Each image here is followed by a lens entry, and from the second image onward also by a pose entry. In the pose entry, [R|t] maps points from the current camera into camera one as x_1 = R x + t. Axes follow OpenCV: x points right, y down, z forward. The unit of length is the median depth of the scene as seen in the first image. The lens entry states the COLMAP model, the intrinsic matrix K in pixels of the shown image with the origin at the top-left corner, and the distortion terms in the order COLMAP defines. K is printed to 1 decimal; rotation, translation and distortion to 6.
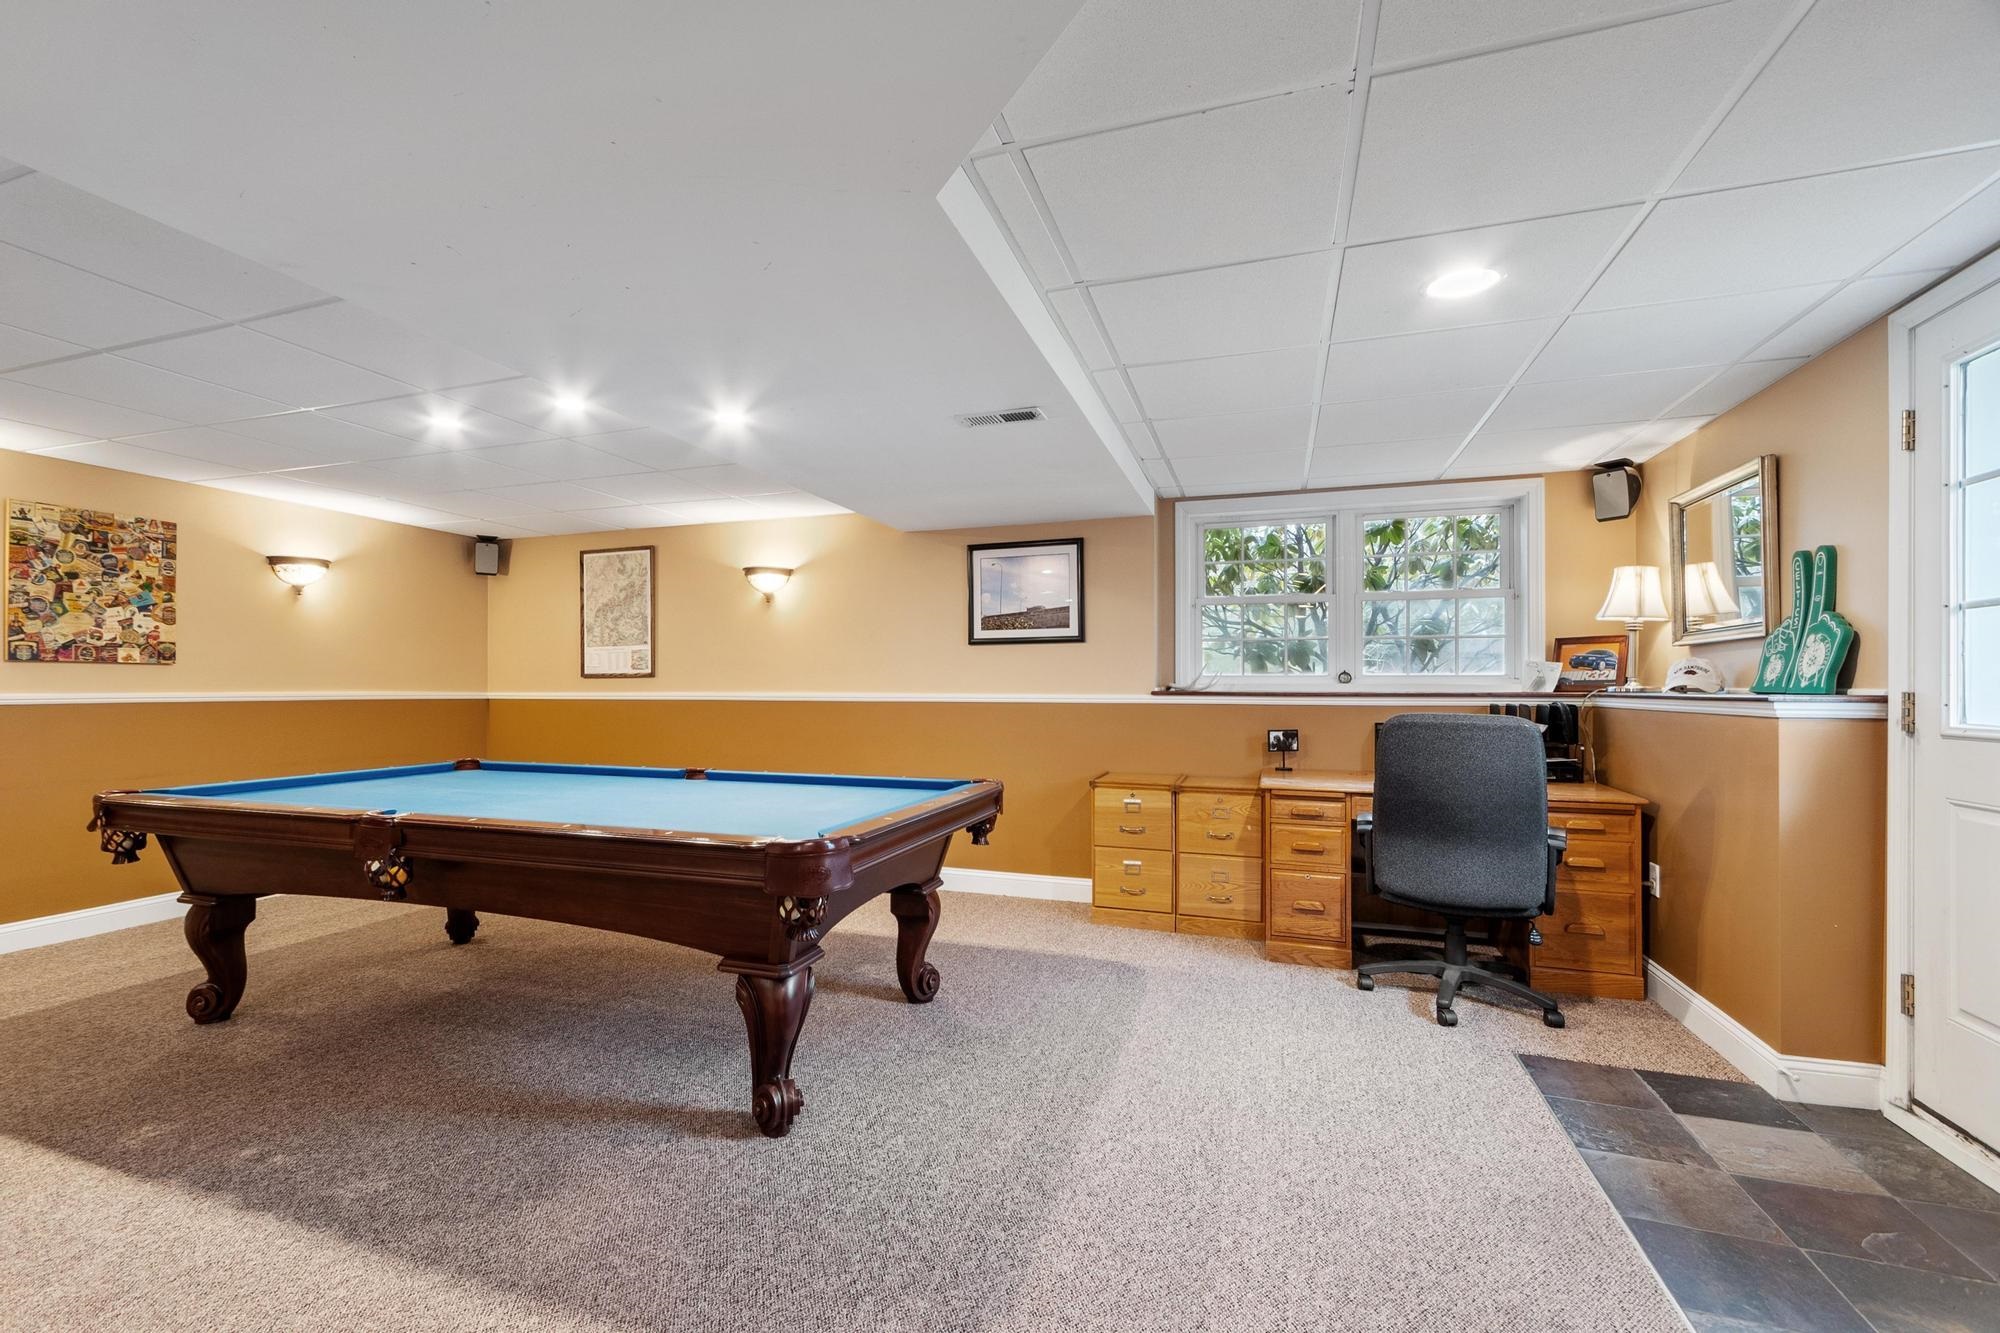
lens RADIAL K [[874.9, 0, 960.1], [0, 874.9, 688.2], [0, 0, 1]] dist [-0.000344, -0.000504]
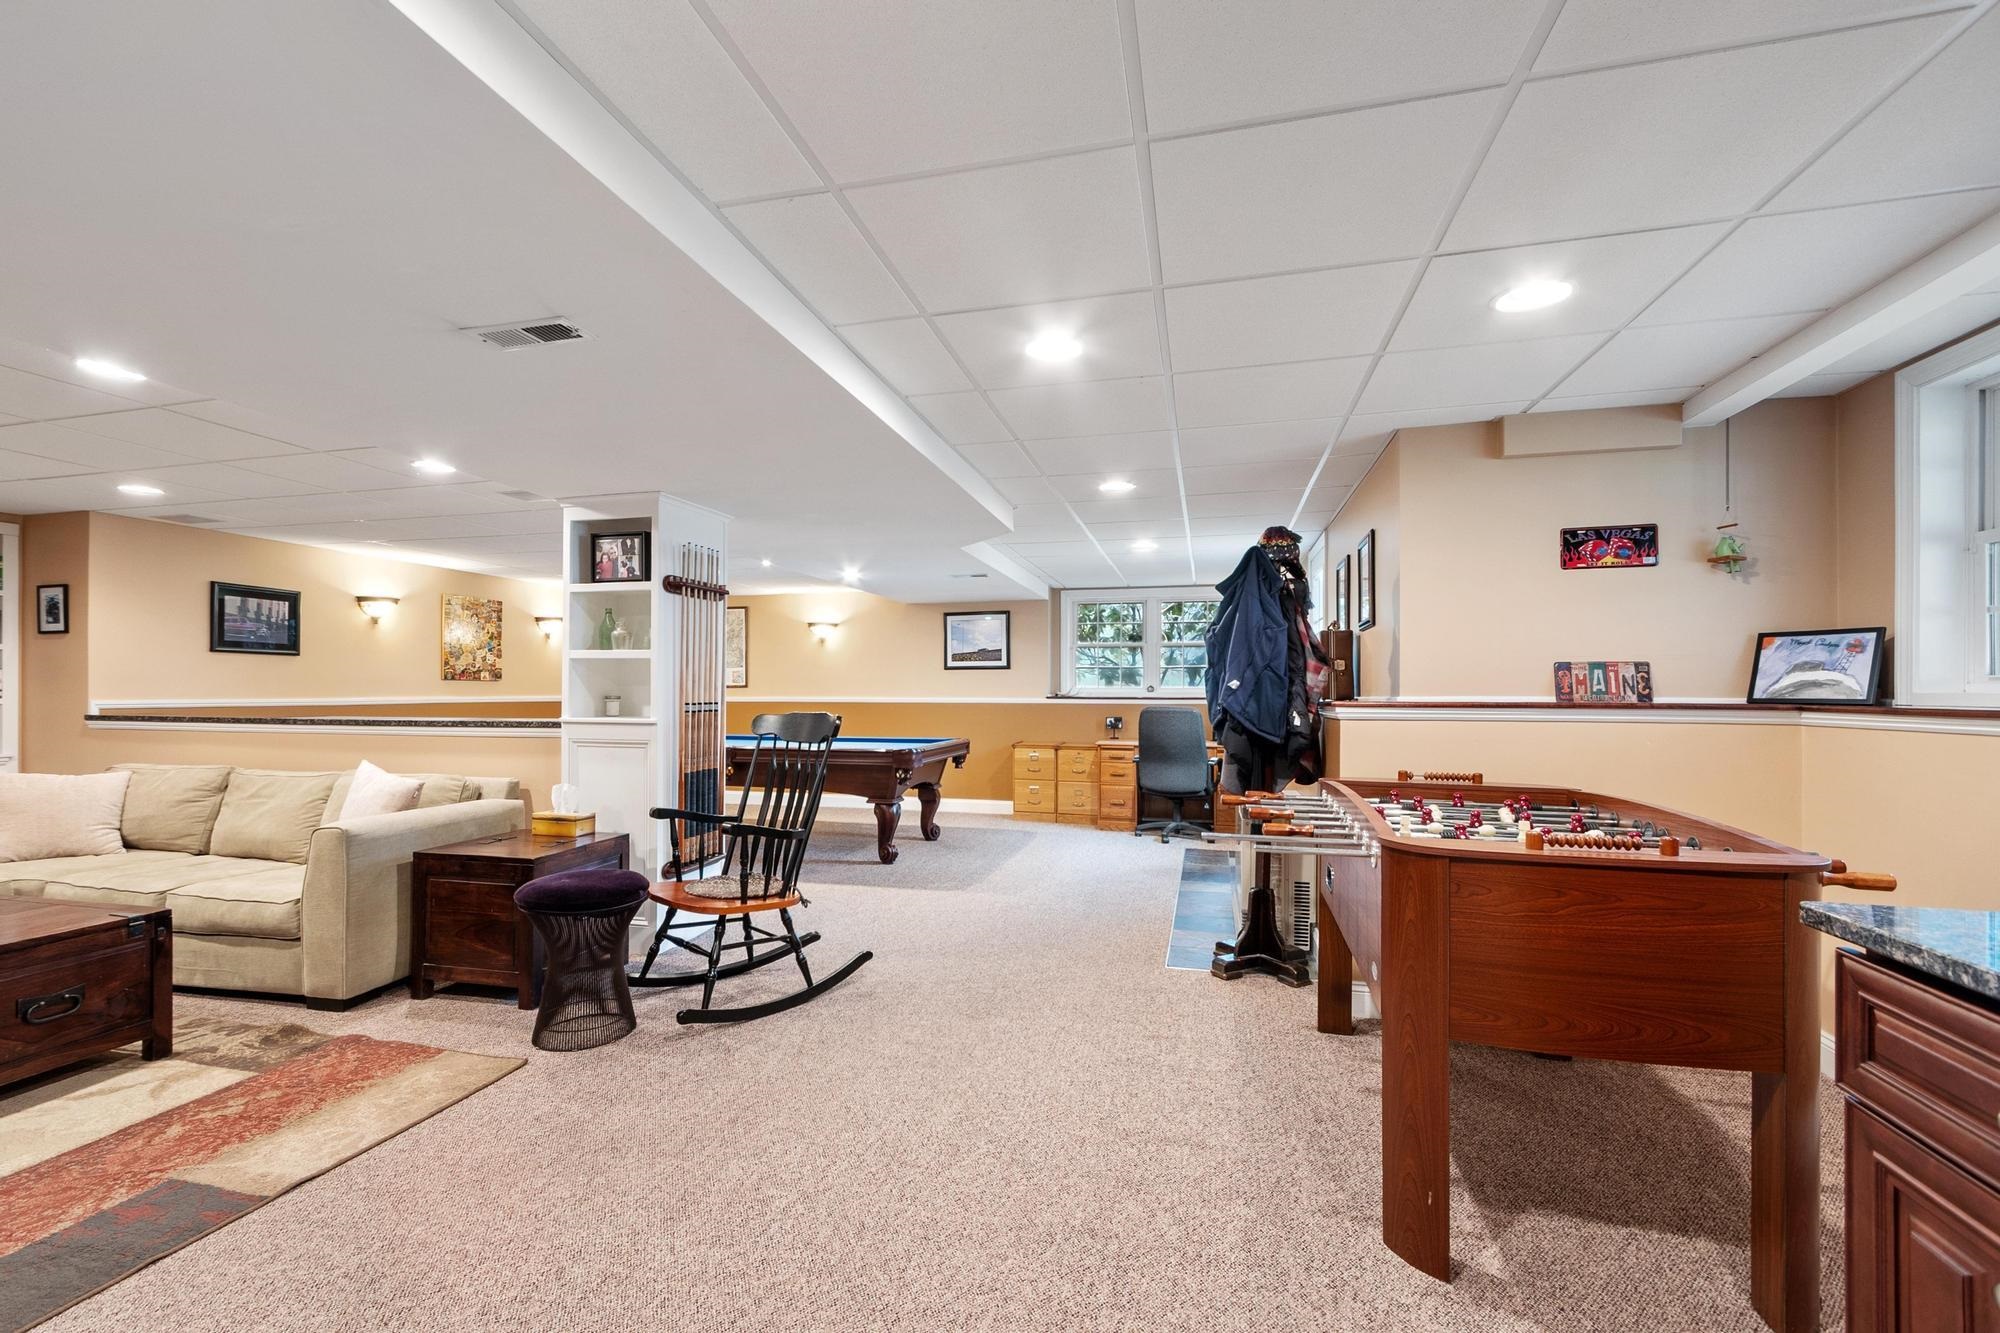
lens RADIAL K [[874.9, 0, 960.1], [0, 874.9, 688.2], [0, 0, 1]] dist [-0.000344, -0.000504]
pose [[0.997433, 0.002023, 0.071581, -0.095293], [-0.001588, 0.999980, -0.006134, -0.002572], [-0.071592, 0.006004, 0.997416, -0.844170]]
